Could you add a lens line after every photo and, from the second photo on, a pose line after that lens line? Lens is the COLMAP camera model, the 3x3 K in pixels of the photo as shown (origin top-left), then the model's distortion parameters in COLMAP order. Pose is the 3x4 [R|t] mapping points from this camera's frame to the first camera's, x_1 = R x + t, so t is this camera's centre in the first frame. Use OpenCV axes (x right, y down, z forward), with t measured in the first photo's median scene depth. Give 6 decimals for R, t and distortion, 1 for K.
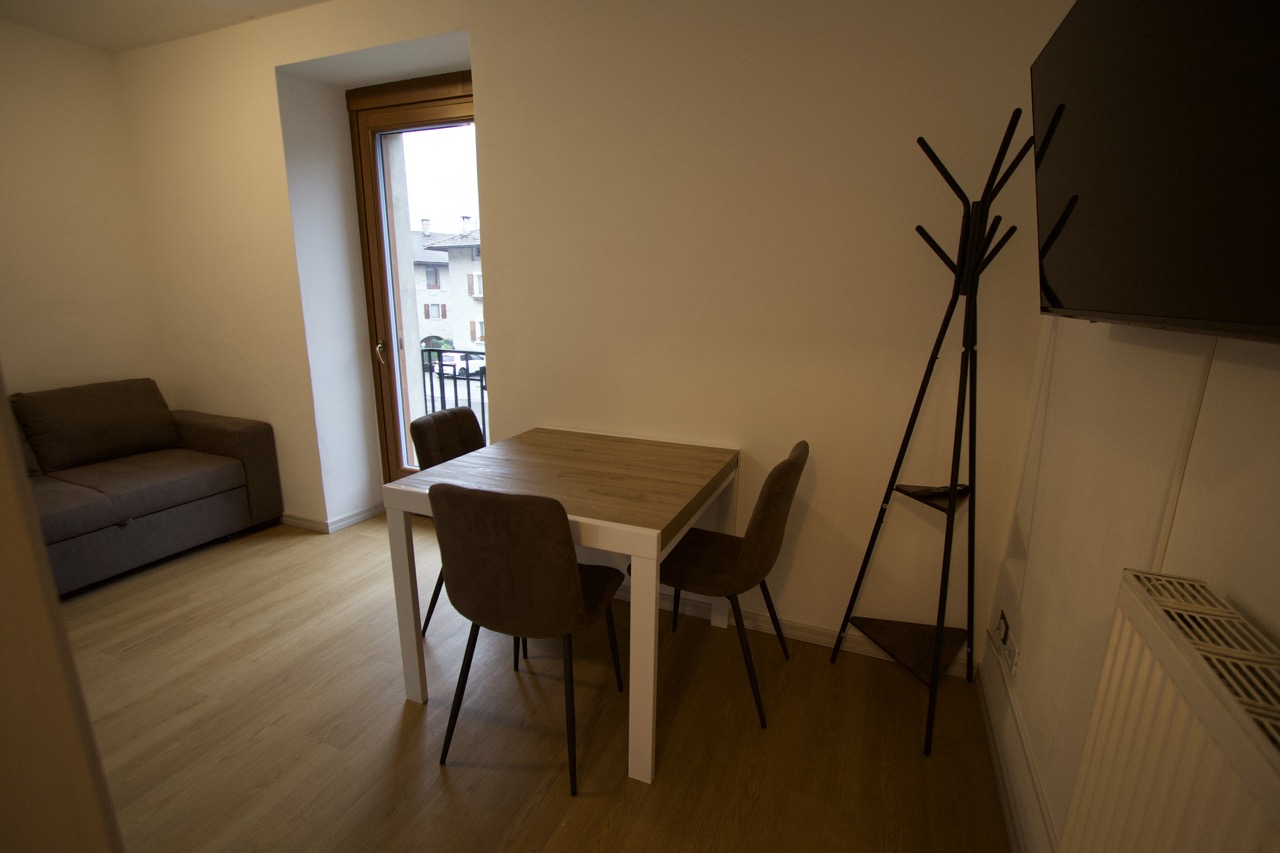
lens RADIAL K [[589.5, 0, 645.1], [0, 589.5, 430.7], [0, 0, 1]] dist [-0.019363, 0.001839]
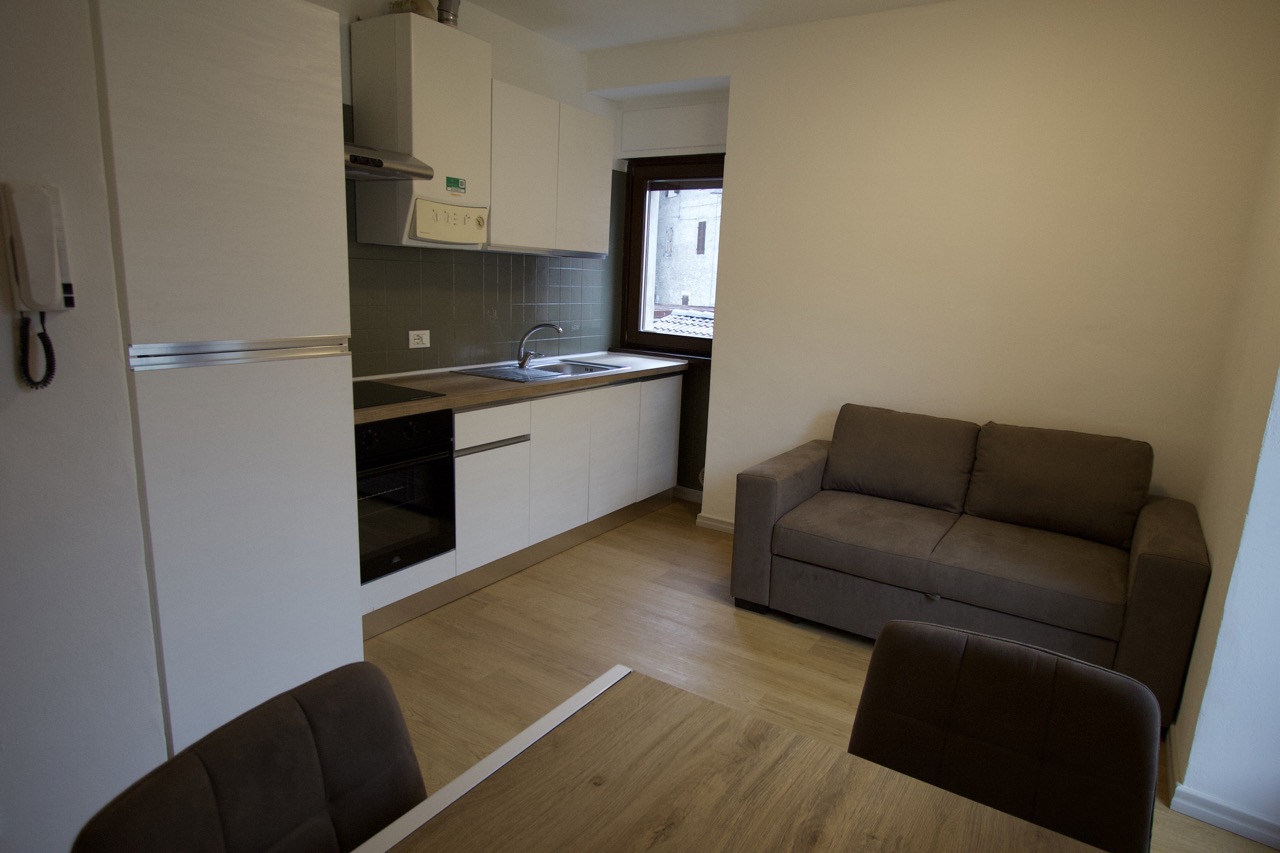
lens RADIAL K [[744.2, 0, 649.3], [0, 744.2, 431.2], [0, 0, 1]] dist [-0.024251, -0.005022]
pose [[-0.197760, 0.180896, -0.963415, 0.102457], [-0.267770, 0.935476, 0.230615, -0.175123], [0.942969, 0.303580, -0.136562, 0.690240]]
